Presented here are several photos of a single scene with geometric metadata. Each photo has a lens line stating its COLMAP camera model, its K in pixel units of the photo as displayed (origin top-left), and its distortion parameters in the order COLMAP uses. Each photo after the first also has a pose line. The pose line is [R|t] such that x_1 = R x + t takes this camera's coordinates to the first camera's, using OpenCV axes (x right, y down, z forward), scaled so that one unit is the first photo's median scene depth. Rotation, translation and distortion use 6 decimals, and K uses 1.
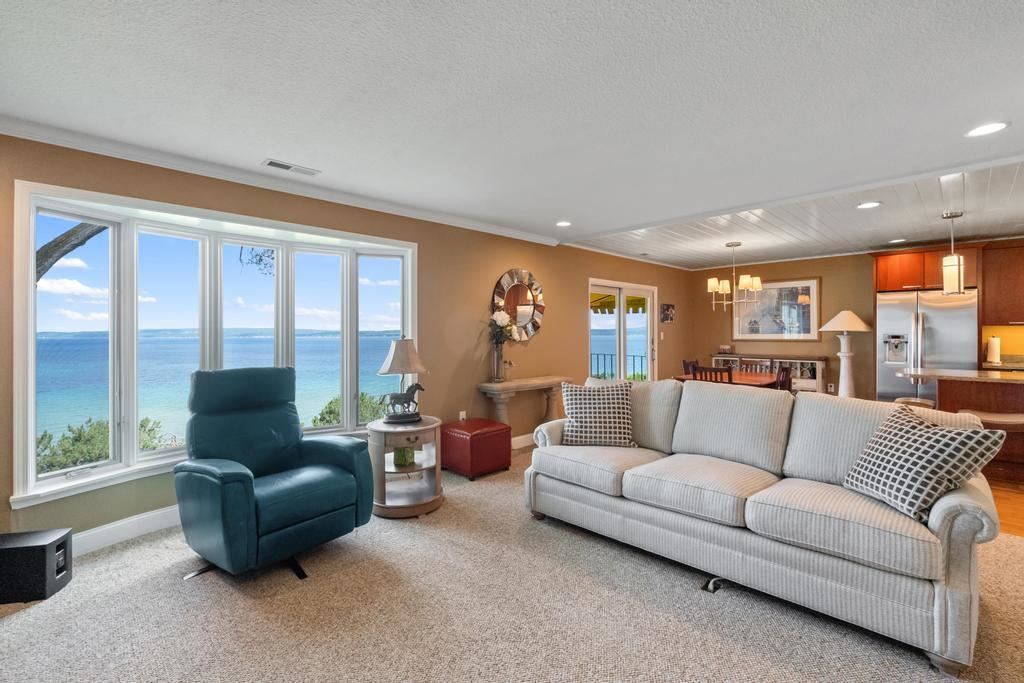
lens RADIAL K [[459.5, 0, 509.0], [0, 459.5, 332.4], [0, 0, 1]] dist [-0.003906, 0.000577]
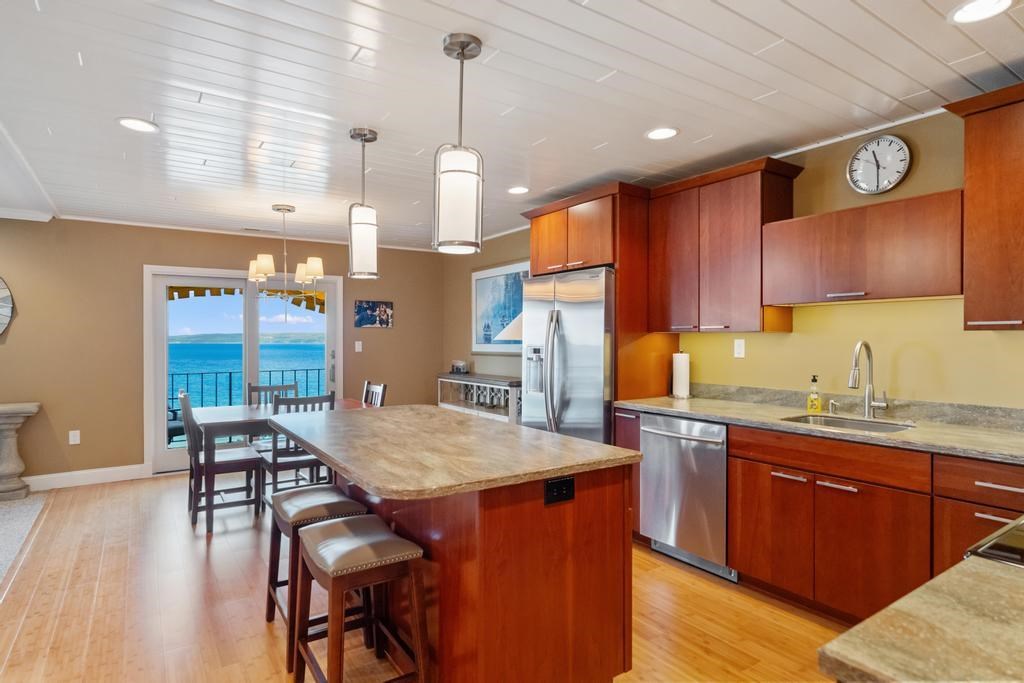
lens RADIAL K [[566.9, 0, 509.9], [0, 566.9, 340.0], [0, 0, 1]] dist [-0.000581, 0.000354]
pose [[0.979745, 0.002164, -0.200238, 0.781244], [-0.002047, 0.999998, 0.000793, -0.003686], [0.200239, -0.000367, 0.979747, 0.216060]]
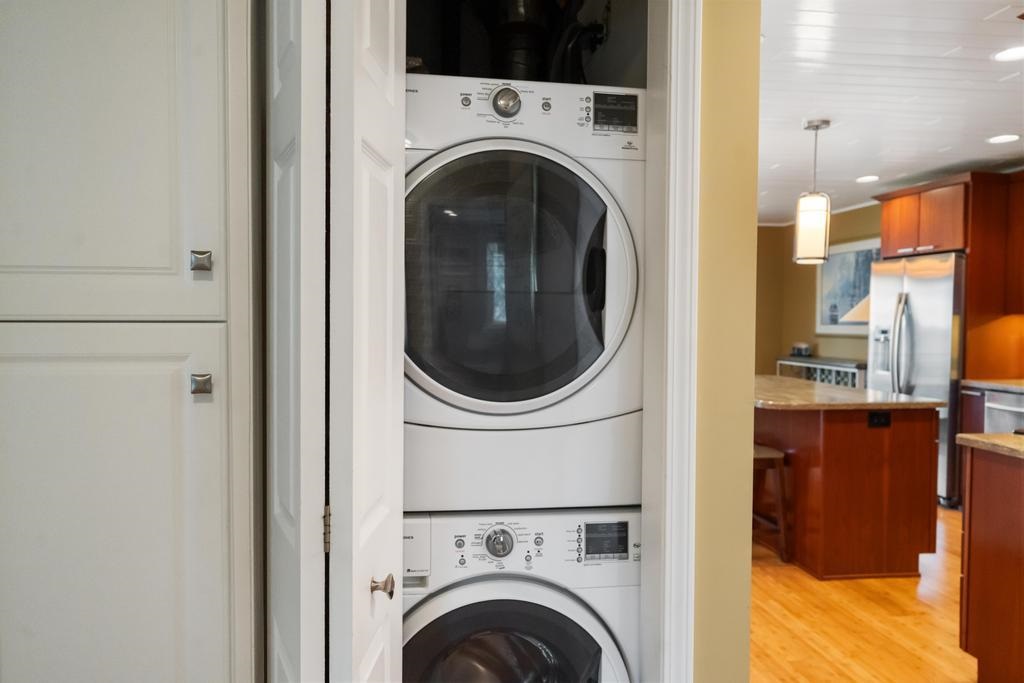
lens RADIAL K [[778.4, 0, 515.4], [0, 778.4, 346.9], [0, 0, 1]] dist [0.004586, 0.005892]
pose [[0.806774, 0.028957, -0.590151, 0.868016], [-0.007818, 0.999234, 0.038341, -0.004969], [0.590809, -0.026319, 0.806382, -0.120767]]
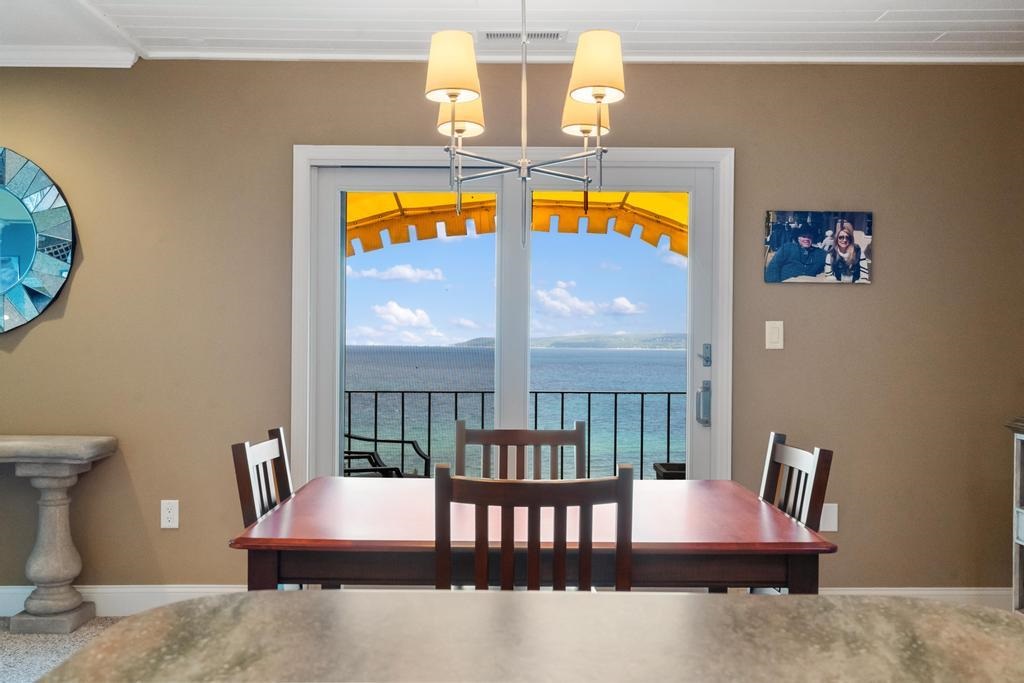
lens RADIAL K [[963.2, 0, 508.4], [0, 963.2, 339.5], [0, 0, 1]] dist [0.000781, 0.000000]
pose [[0.706404, 0.007984, -0.707764, 0.654923], [-0.012669, 0.999919, -0.001365, 0.013813], [0.707696, 0.009931, 0.706448, 0.543133]]
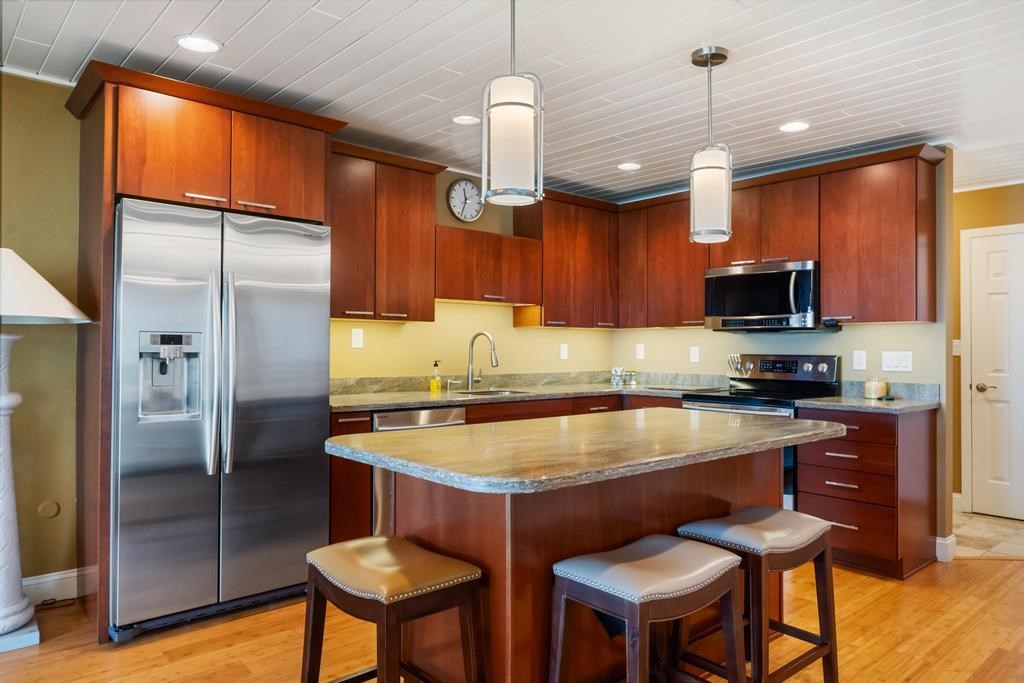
lens RADIAL K [[681.3, 0, 513.2], [0, 681.3, 340.8], [0, 0, 1]] dist [0.000328, -0.000166]
pose [[0.063207, 0.012688, 0.997920, 0.302055], [-0.004190, 0.999914, -0.012448, 0.013033], [-0.997992, -0.003394, 0.063255, 0.590282]]
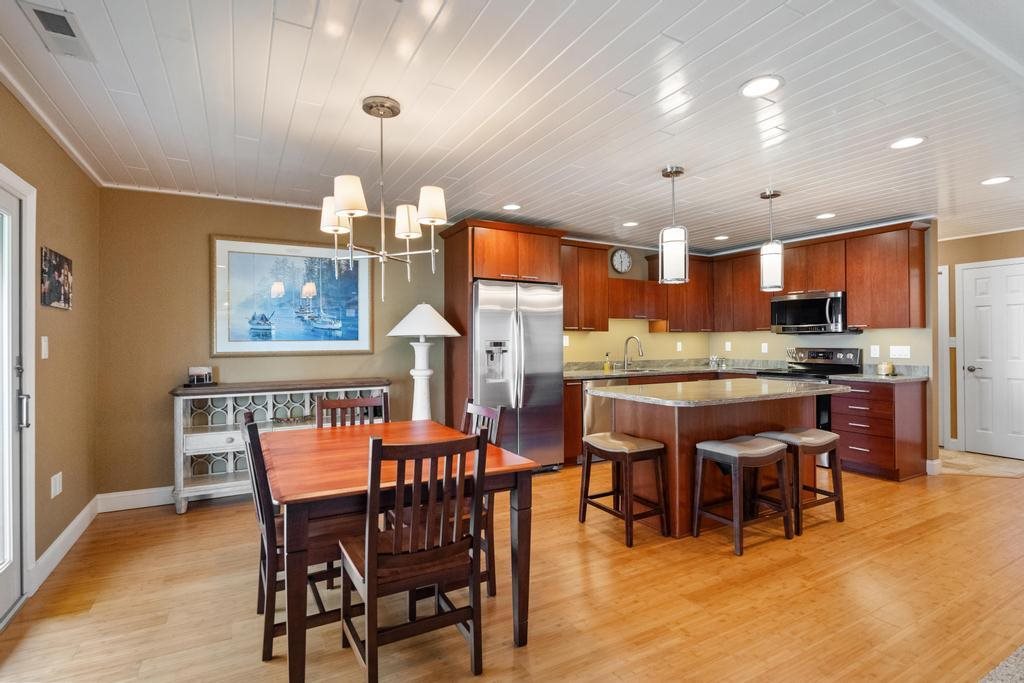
lens RADIAL K [[495.2, 0, 510.4], [0, 495.2, 338.9], [0, 0, 1]] dist [-0.000156, -0.000735]
pose [[0.276185, 0.005642, 0.961088, 0.095191], [0.005011, 0.999961, -0.007311, 0.006179], [-0.961092, 0.006835, 0.276146, 0.628901]]
